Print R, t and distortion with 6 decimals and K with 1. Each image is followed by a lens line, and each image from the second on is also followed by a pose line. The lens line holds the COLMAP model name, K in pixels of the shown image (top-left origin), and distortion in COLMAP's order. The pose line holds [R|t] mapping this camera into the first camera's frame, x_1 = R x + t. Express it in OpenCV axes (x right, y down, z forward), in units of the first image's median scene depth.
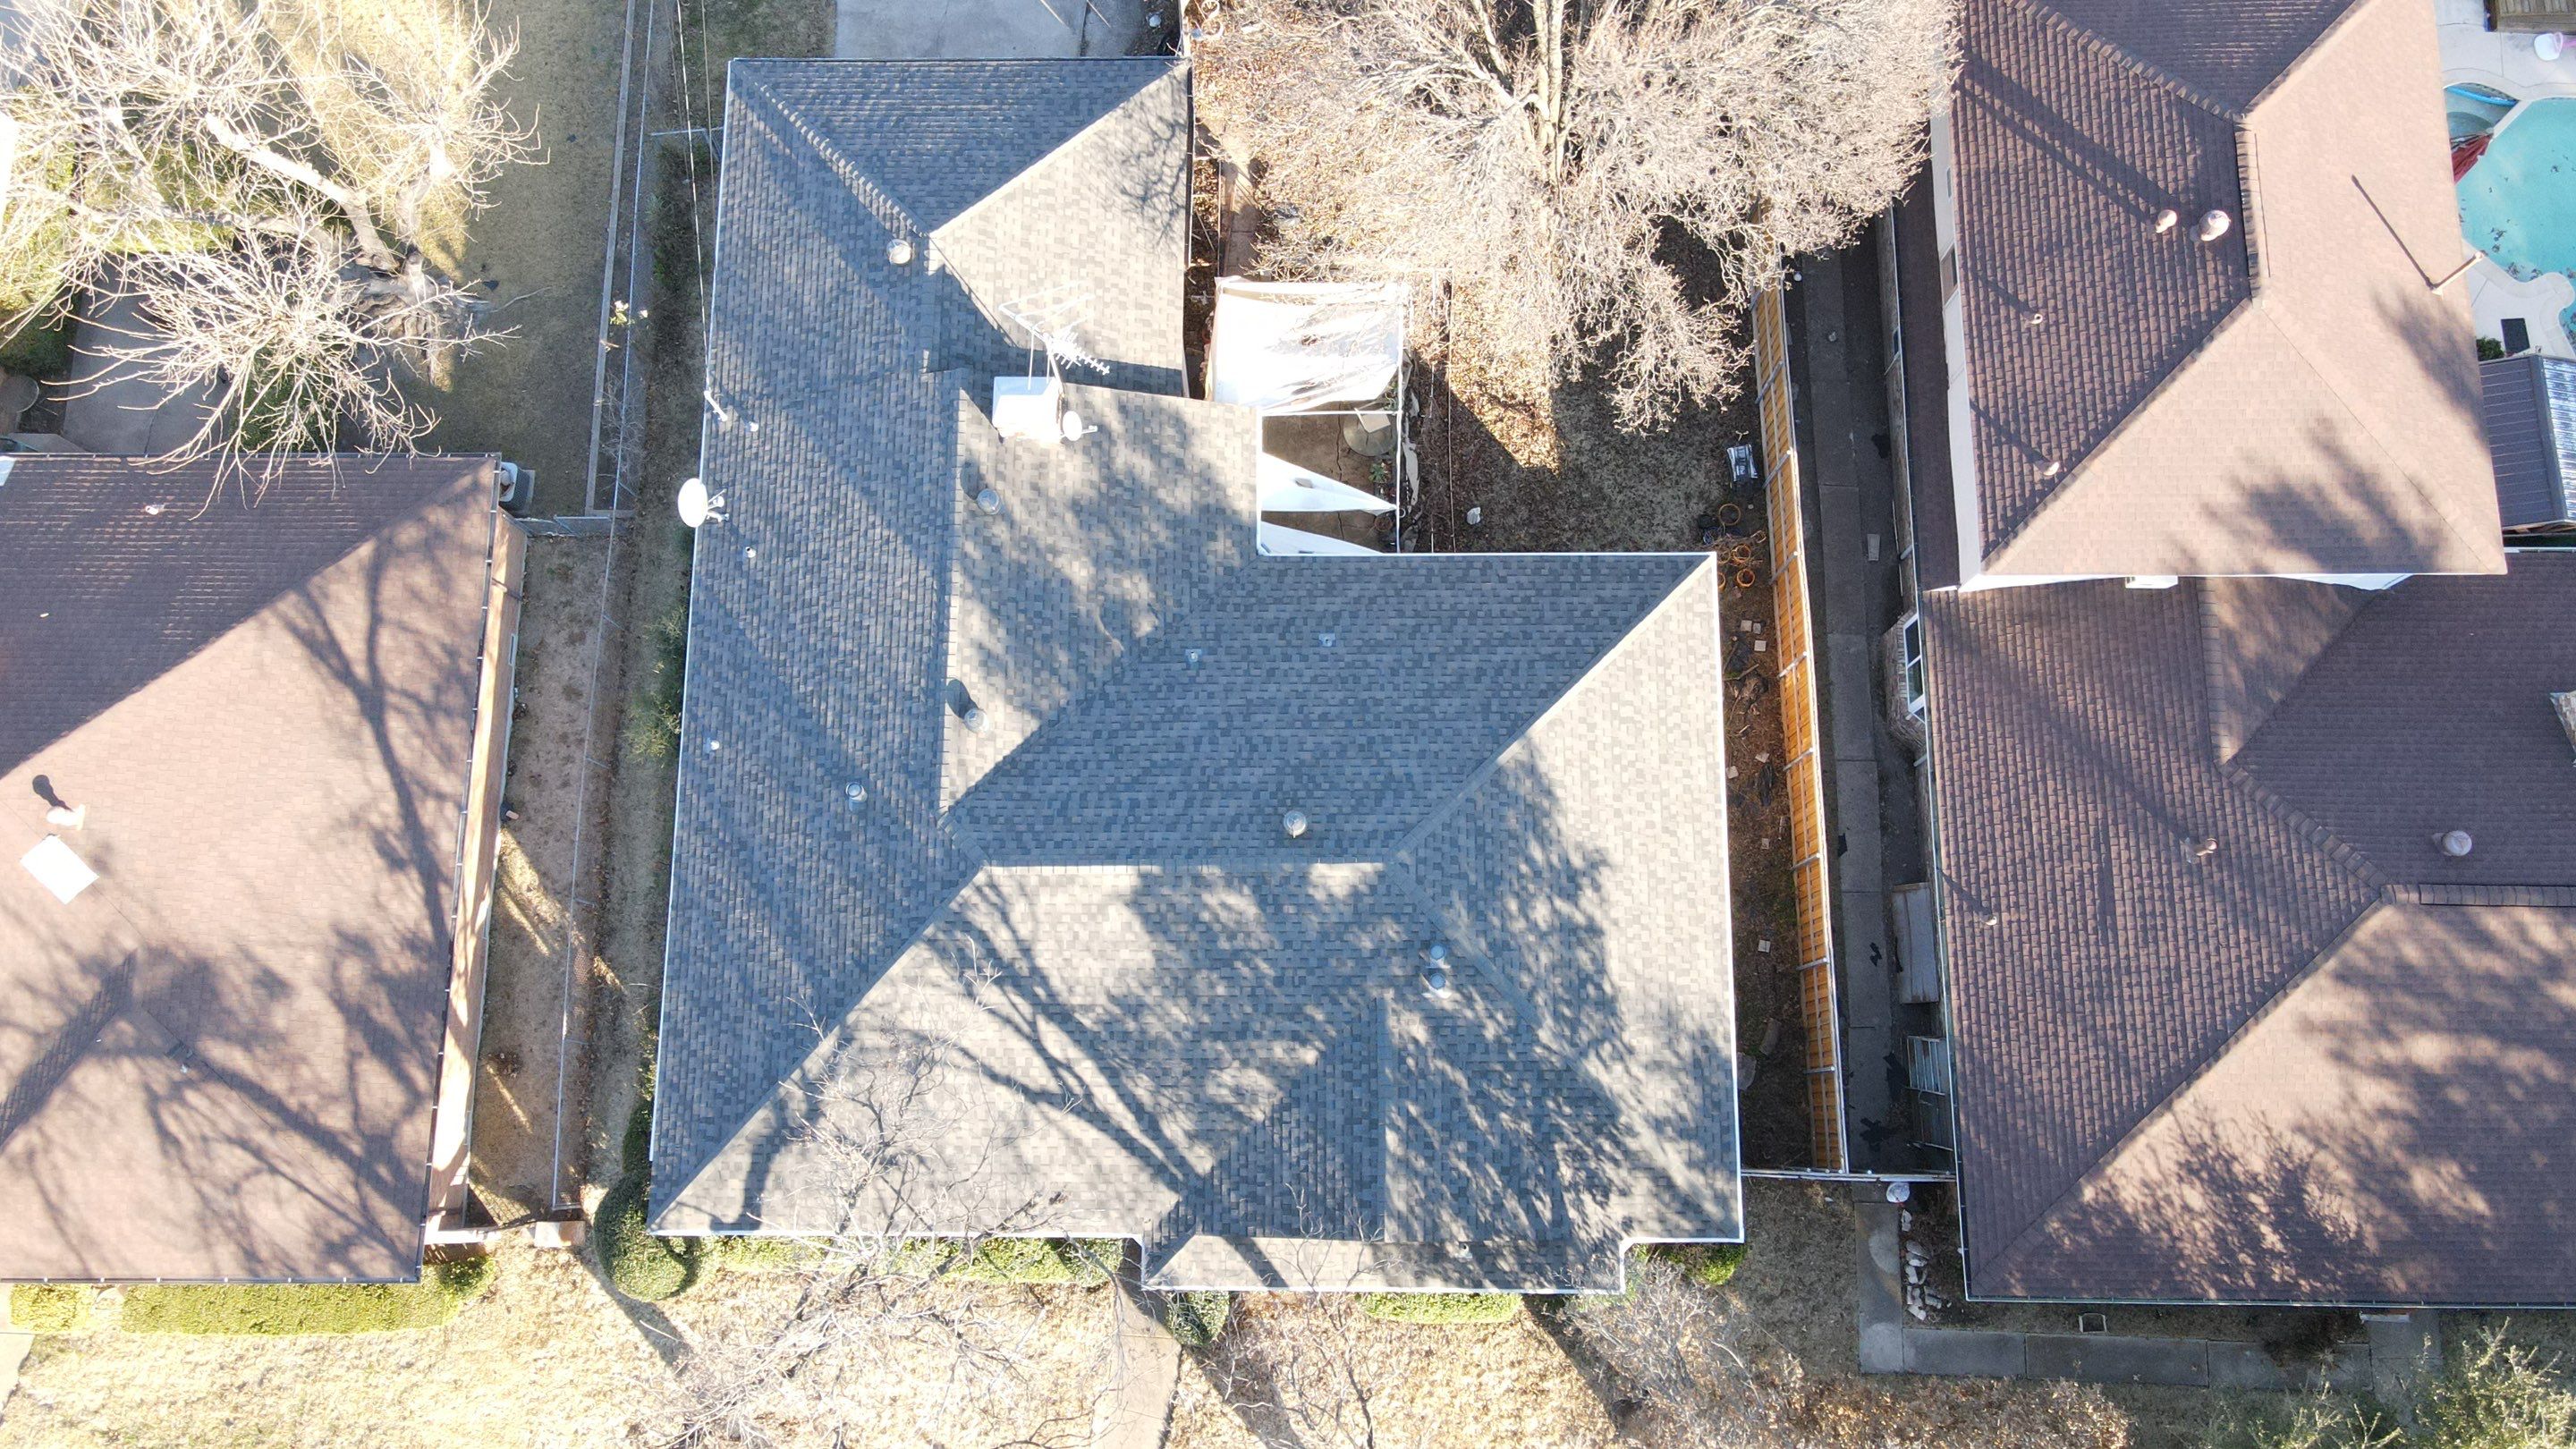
lens RADIAL K [[1854.8, 0, 1288.5], [0, 1854.8, 723.7], [0, 0, 1]] dist [0.011782, 0.002512]
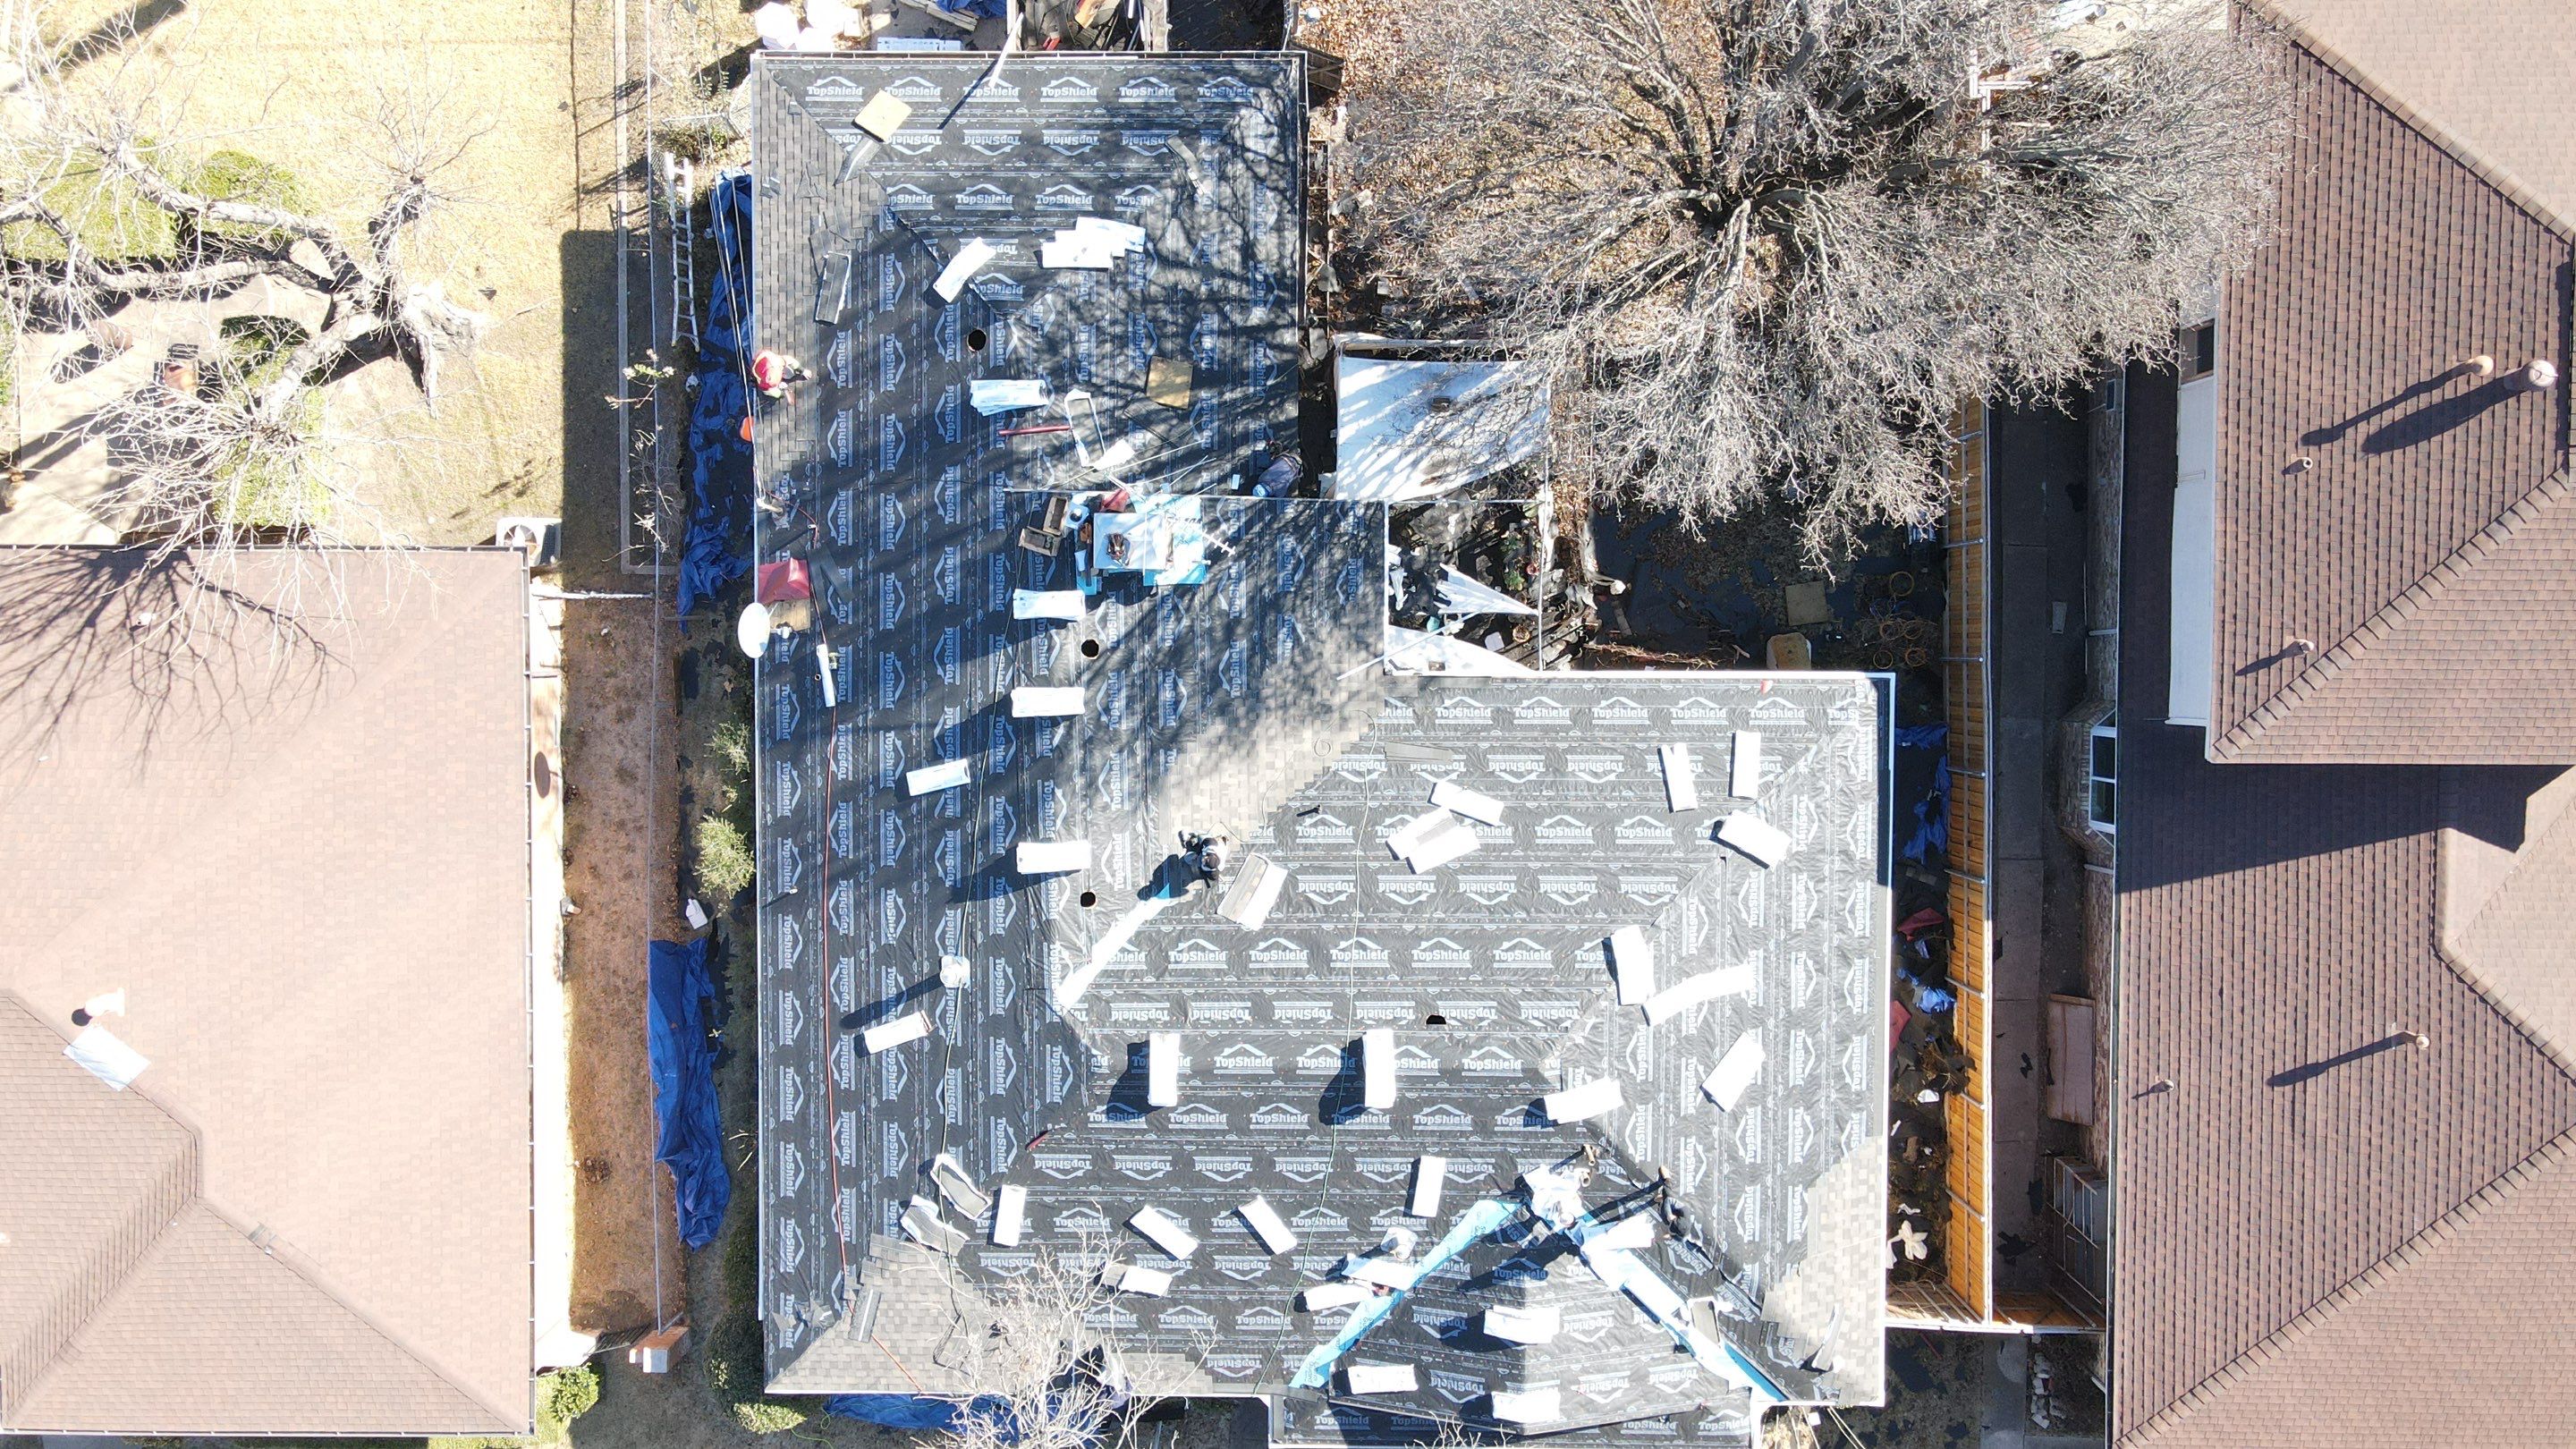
lens RADIAL K [[1854.8, 0, 1292.6], [0, 1854.8, 735.9], [0, 0, 1]] dist [0.011782, 0.002512]
pose [[0.999998, -0.001158, 0.001427, -0.061416], [0.000783, 0.971013, 0.239026, -0.272107], [-0.001663, -0.239025, 0.971012, 0.120157]]
